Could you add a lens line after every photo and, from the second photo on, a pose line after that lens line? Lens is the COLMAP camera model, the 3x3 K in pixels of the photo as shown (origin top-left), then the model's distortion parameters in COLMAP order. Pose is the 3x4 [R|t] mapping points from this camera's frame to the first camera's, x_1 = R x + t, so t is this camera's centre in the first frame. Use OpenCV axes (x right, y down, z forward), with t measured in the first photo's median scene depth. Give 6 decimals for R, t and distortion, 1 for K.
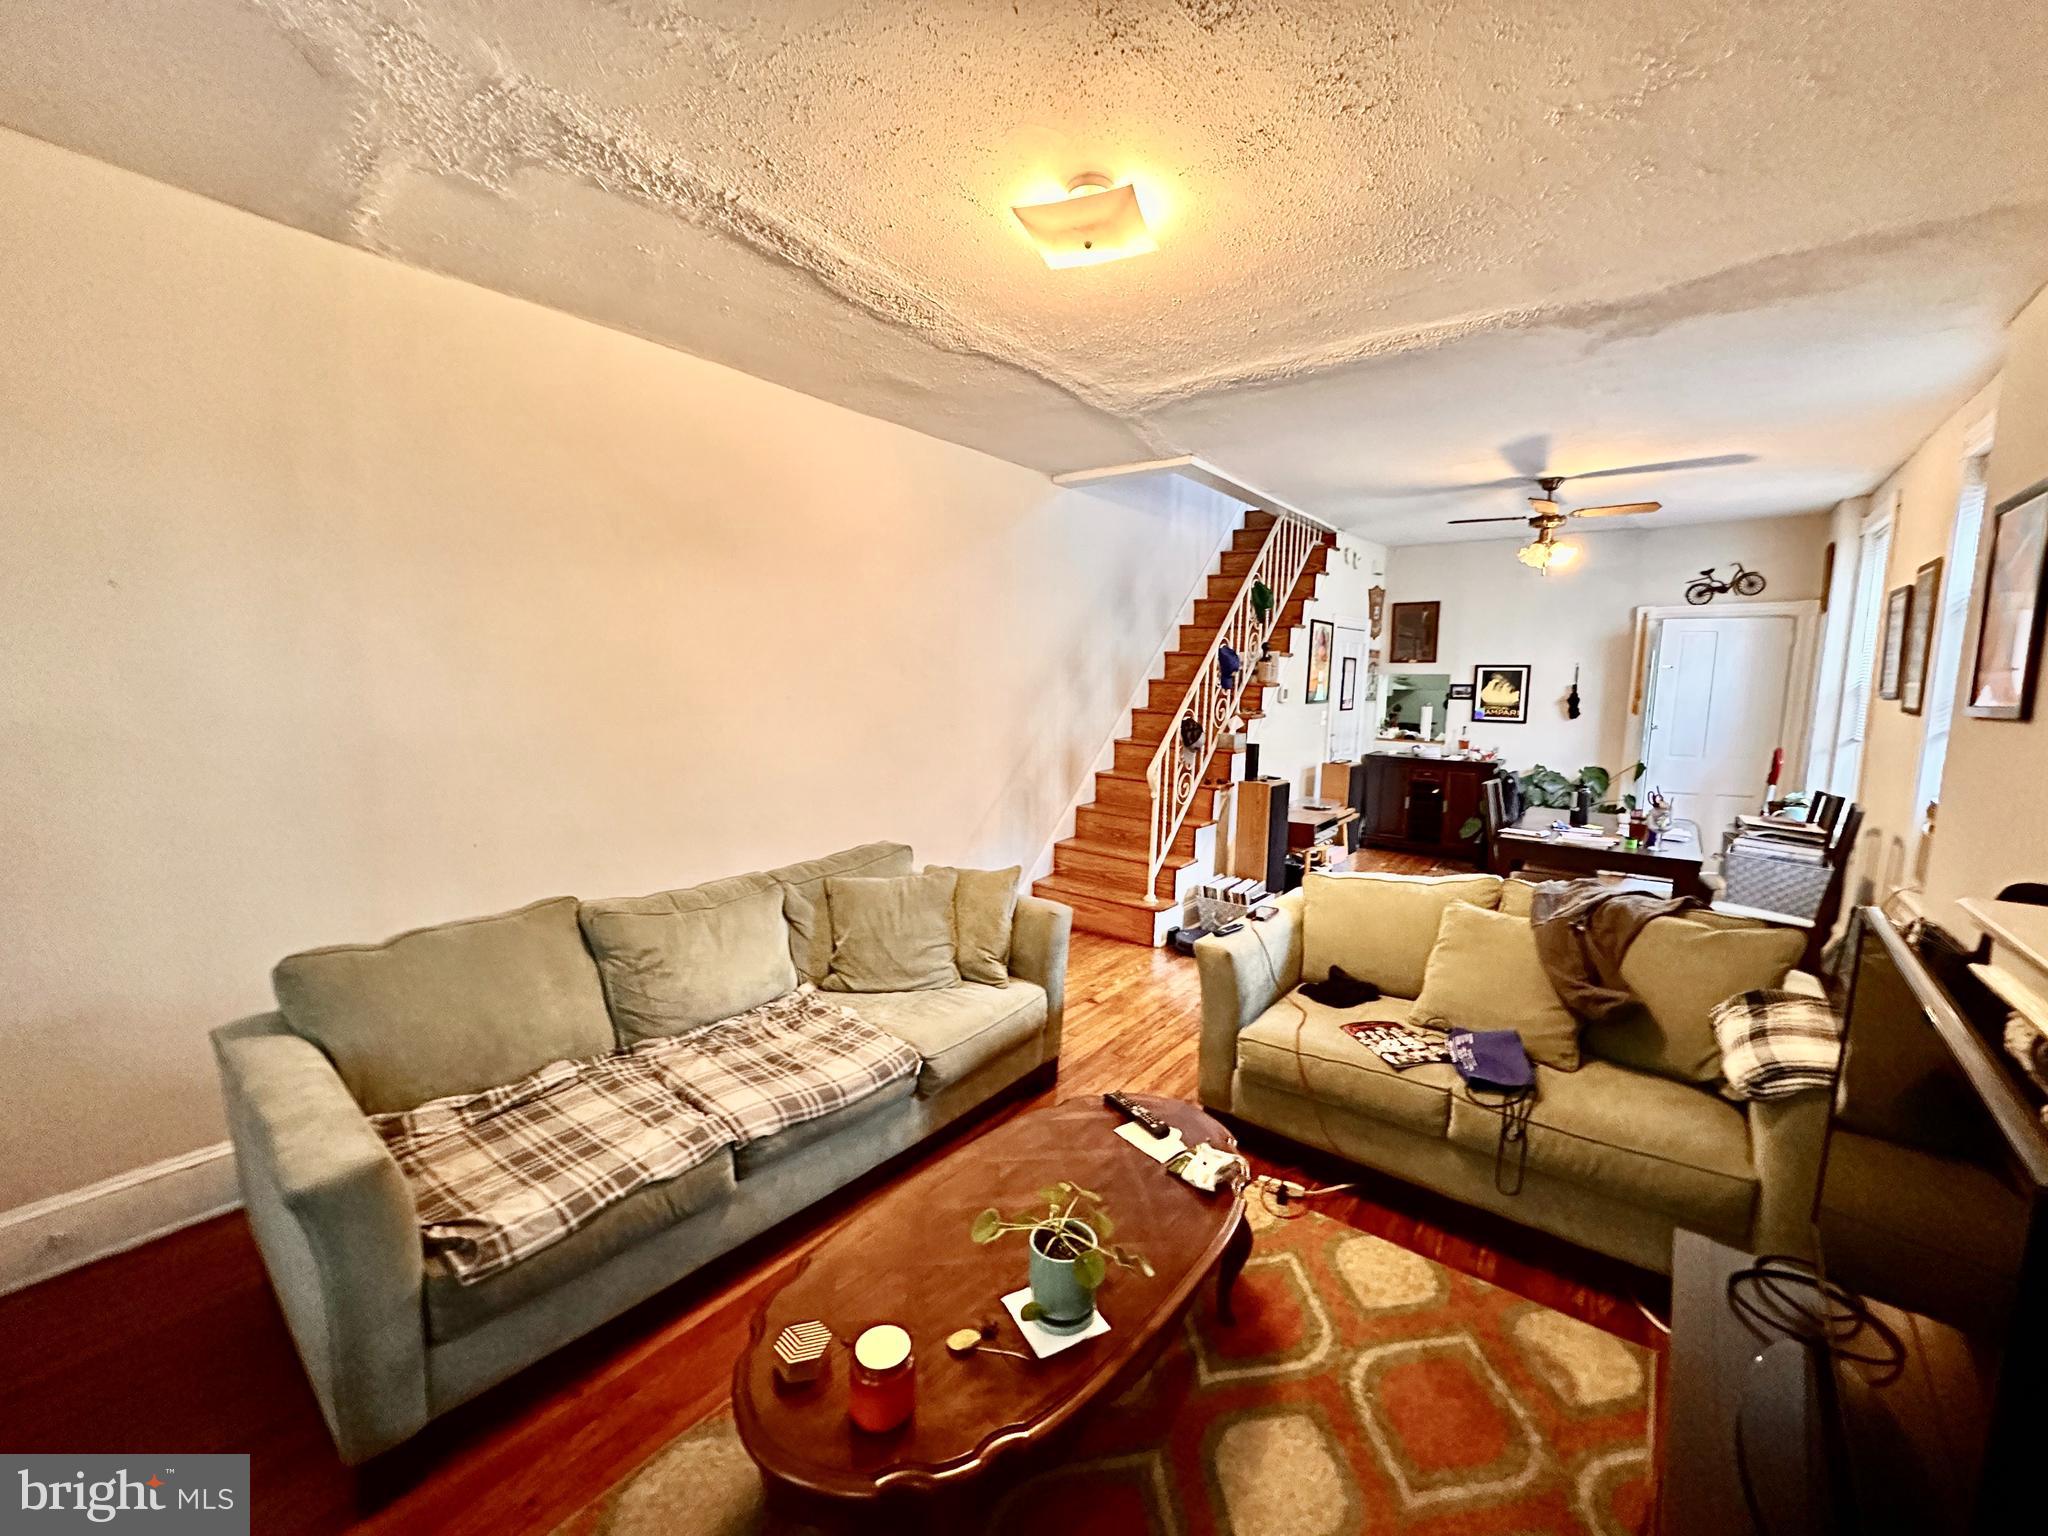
lens RADIAL K [[816.4, 0, 1024.0], [0, 816.4, 769.7], [0, 0, 1]] dist [-0.000154, 0.000091]
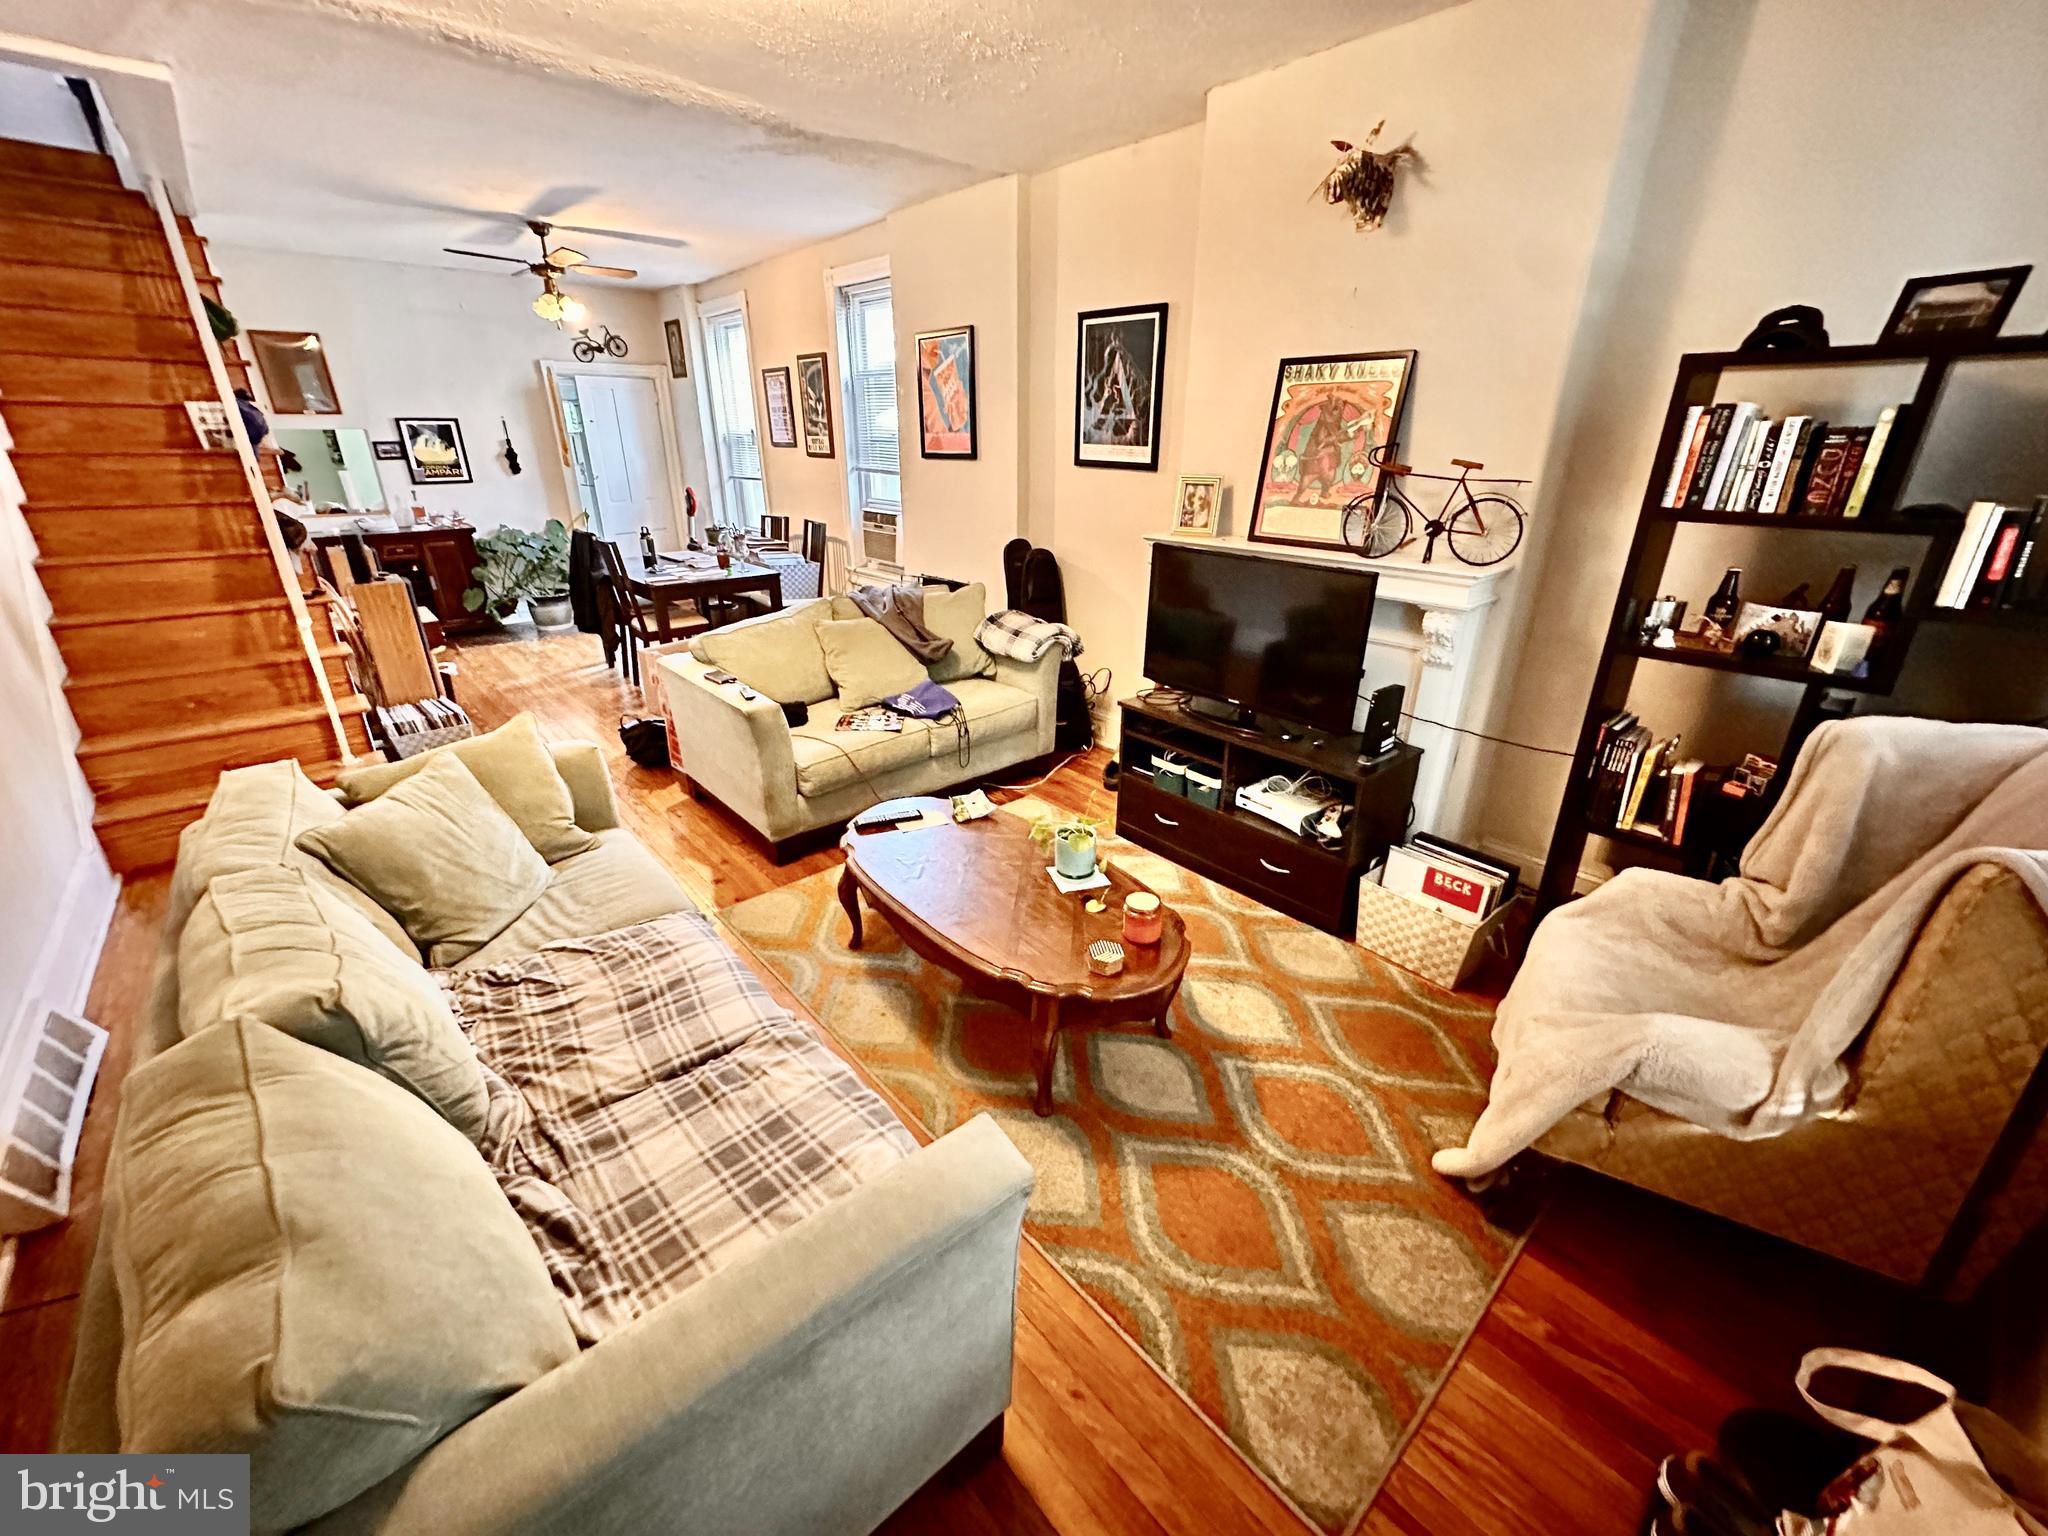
lens RADIAL K [[816.4, 0, 1025.0], [0, 816.4, 767.3], [0, 0, 1]] dist [-0.000154, 0.000091]
pose [[0.180181, -0.389004, 0.903444, -0.321371], [0.114168, 0.920539, 0.373595, -0.036498], [-0.976985, 0.035829, 0.210276, 0.177796]]
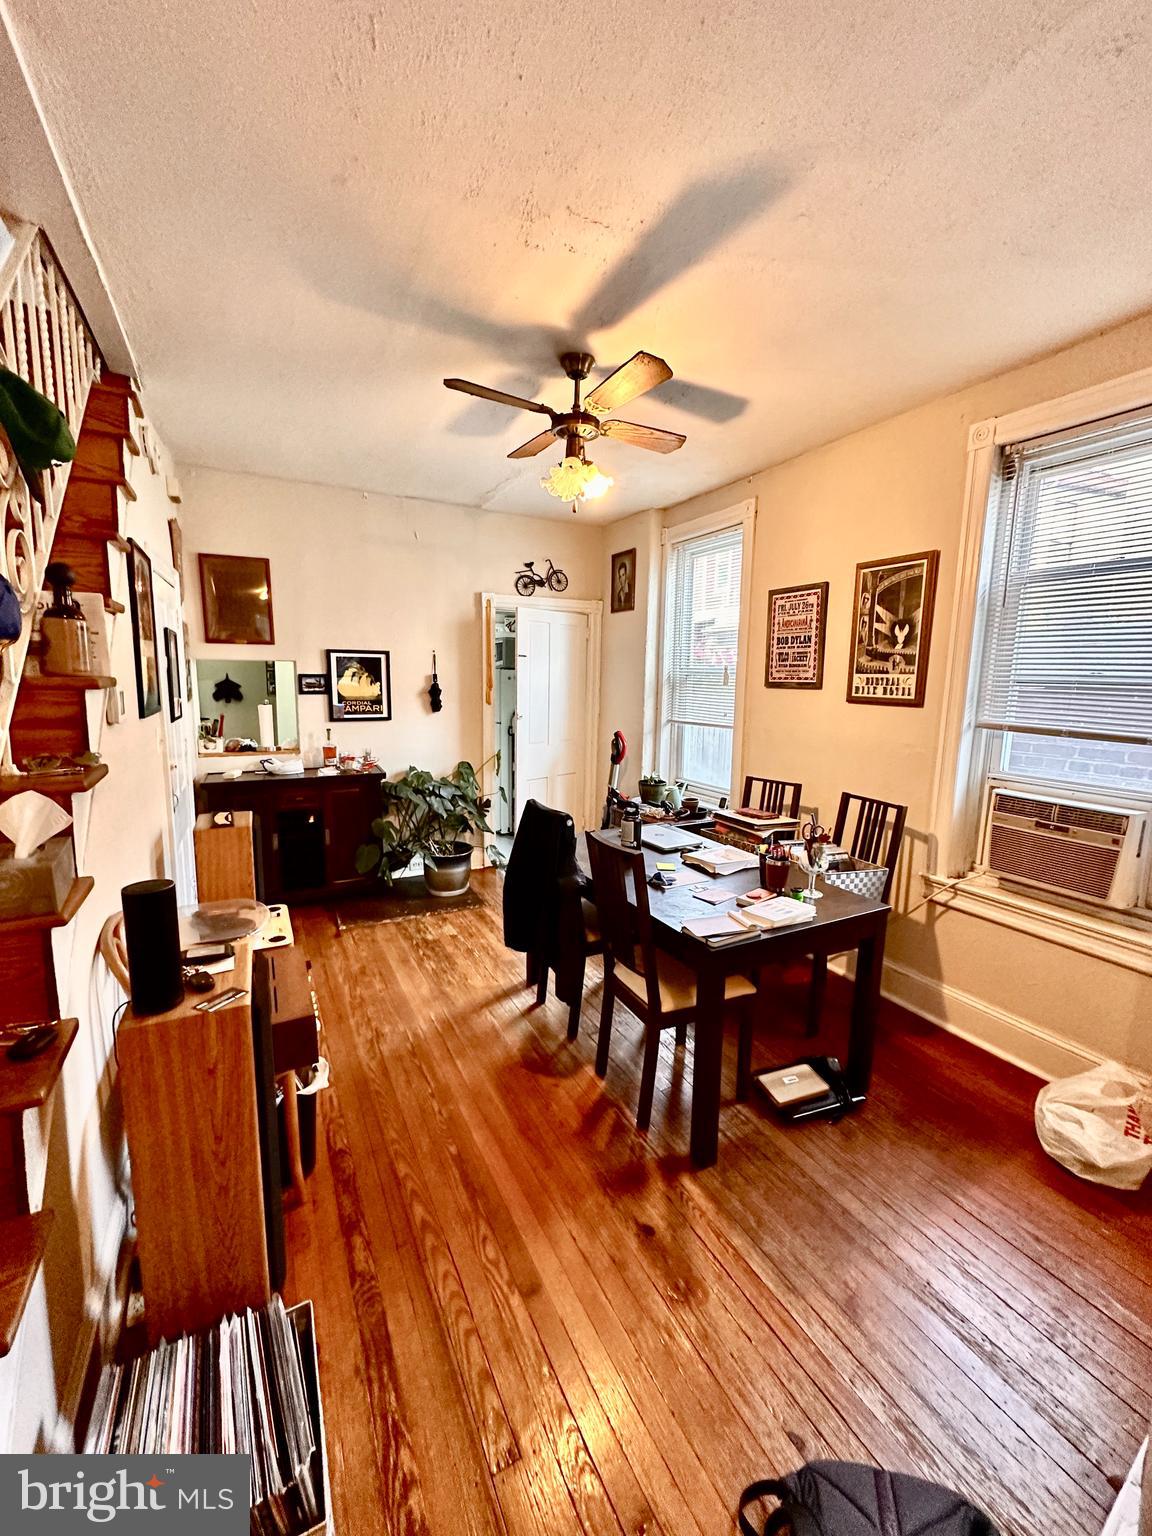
lens RADIAL K [[612.3, 0, 573.4], [0, 612.3, 766.8], [0, 0, 1]] dist [-0.000154, 0.000091]
pose [[0.414632, -0.142658, 0.898737, 0.125754], [0.095586, 0.988999, 0.112886, -0.070410], [-0.904955, 0.039101, 0.423707, 0.628879]]
